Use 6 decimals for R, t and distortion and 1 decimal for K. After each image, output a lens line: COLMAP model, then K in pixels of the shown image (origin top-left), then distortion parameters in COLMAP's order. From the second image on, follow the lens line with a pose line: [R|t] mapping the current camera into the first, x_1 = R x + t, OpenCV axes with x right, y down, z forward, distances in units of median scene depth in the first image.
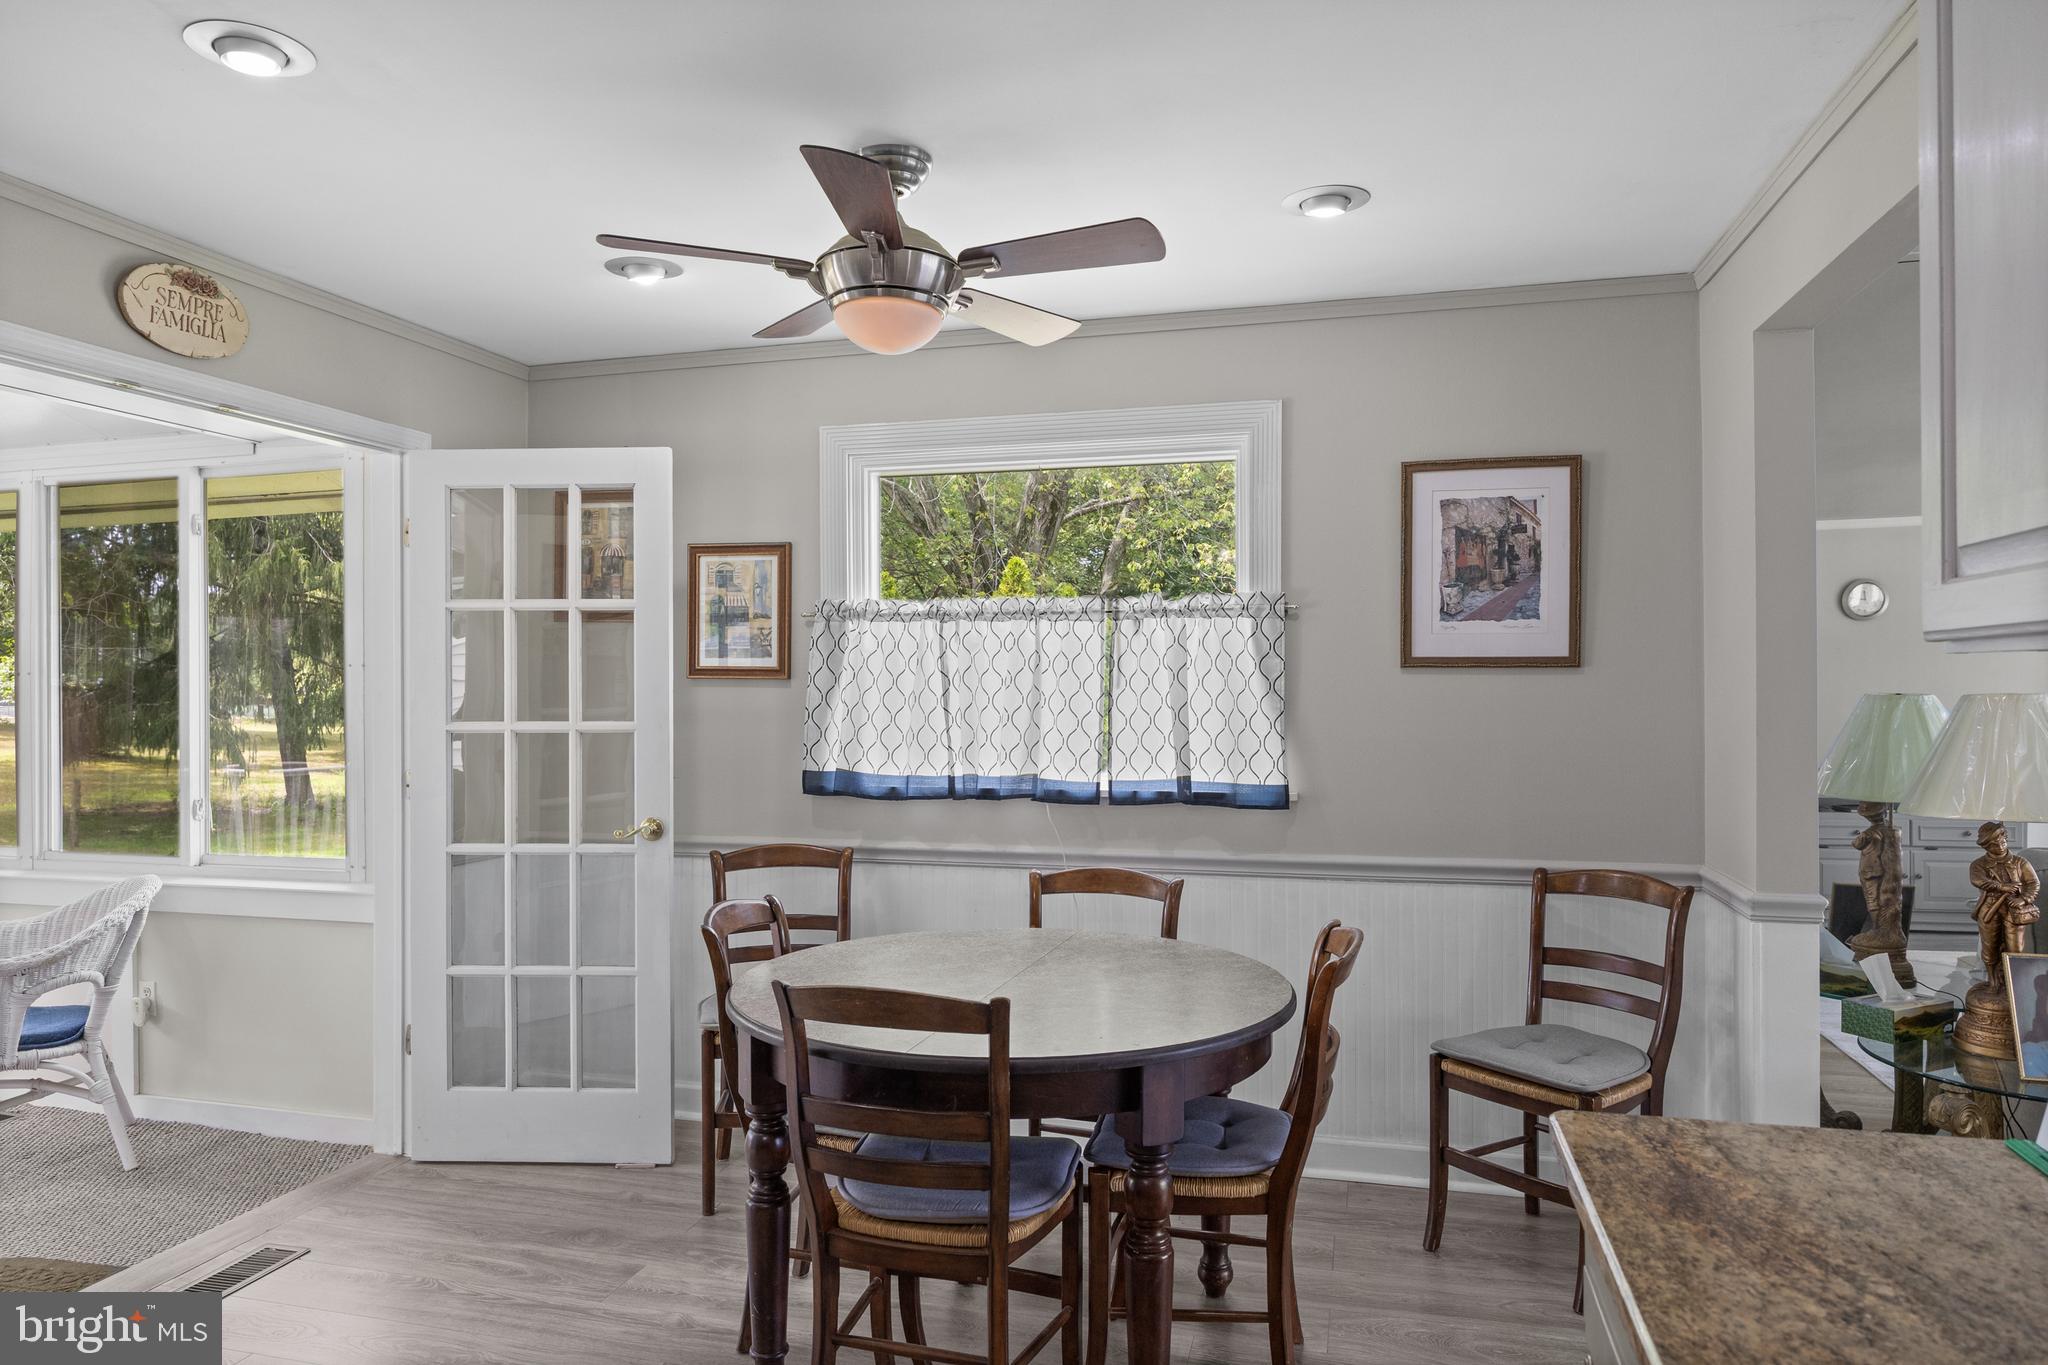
lens RADIAL K [[1321.8, 0, 1023.9], [0, 1321.8, 698.8], [0, 0, 1]] dist [0.001823, 0.000757]
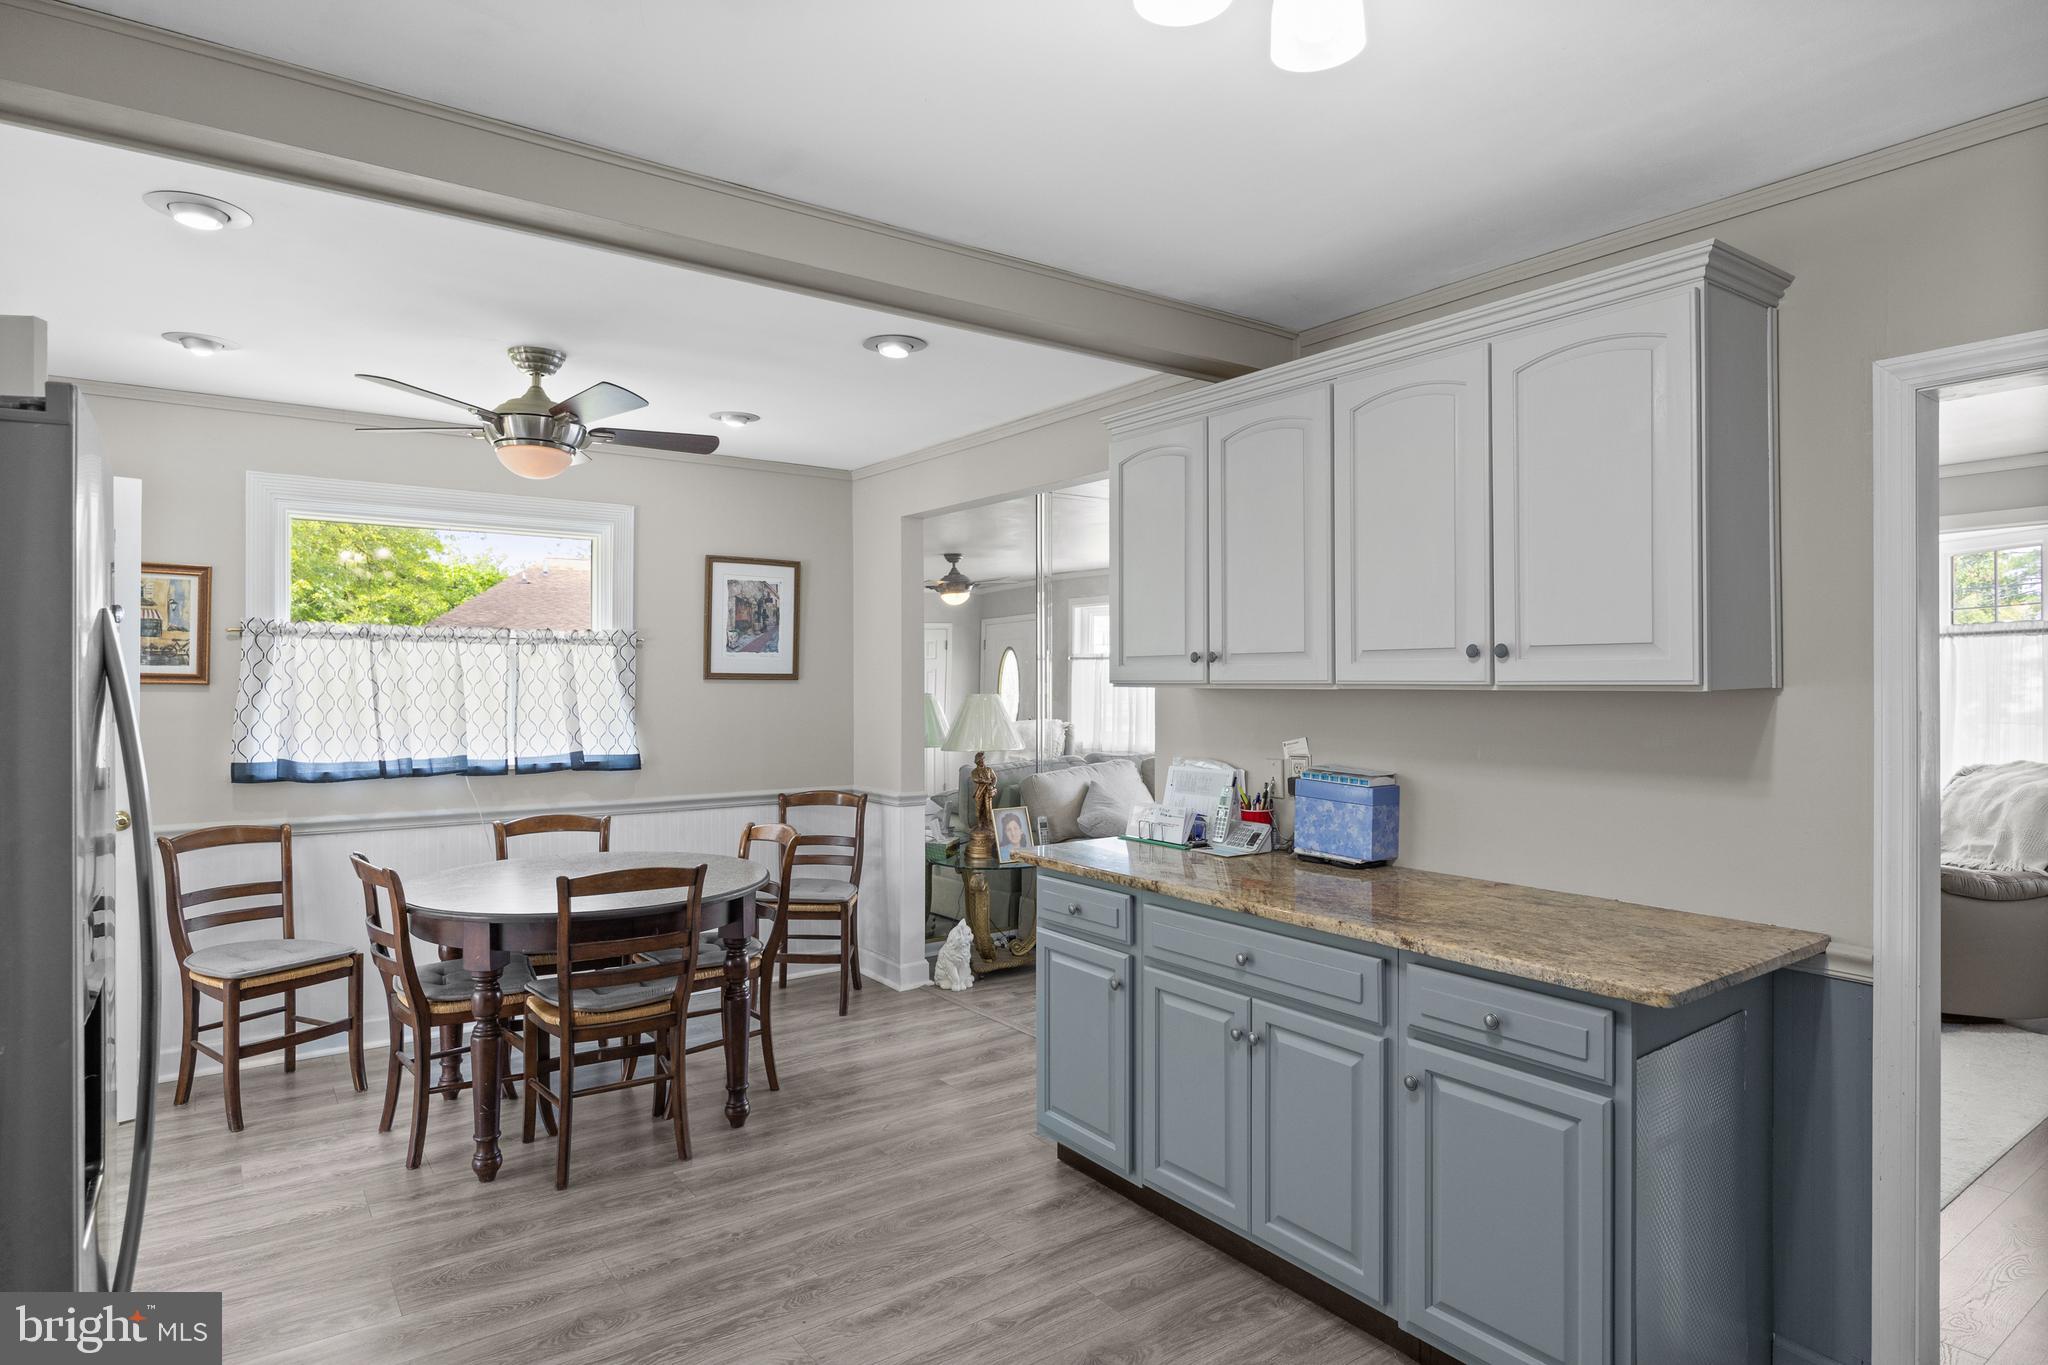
lens RADIAL K [[1130.9, 0, 1037.8], [0, 1130.9, 683.8], [0, 0, 1]] dist [-0.000281, -0.000126]
pose [[0.625695, 0.002010, 0.780065, -0.541071], [0.004811, 0.999968, -0.006436, -0.006700], [-0.780053, 0.007780, 0.625665, -0.199544]]
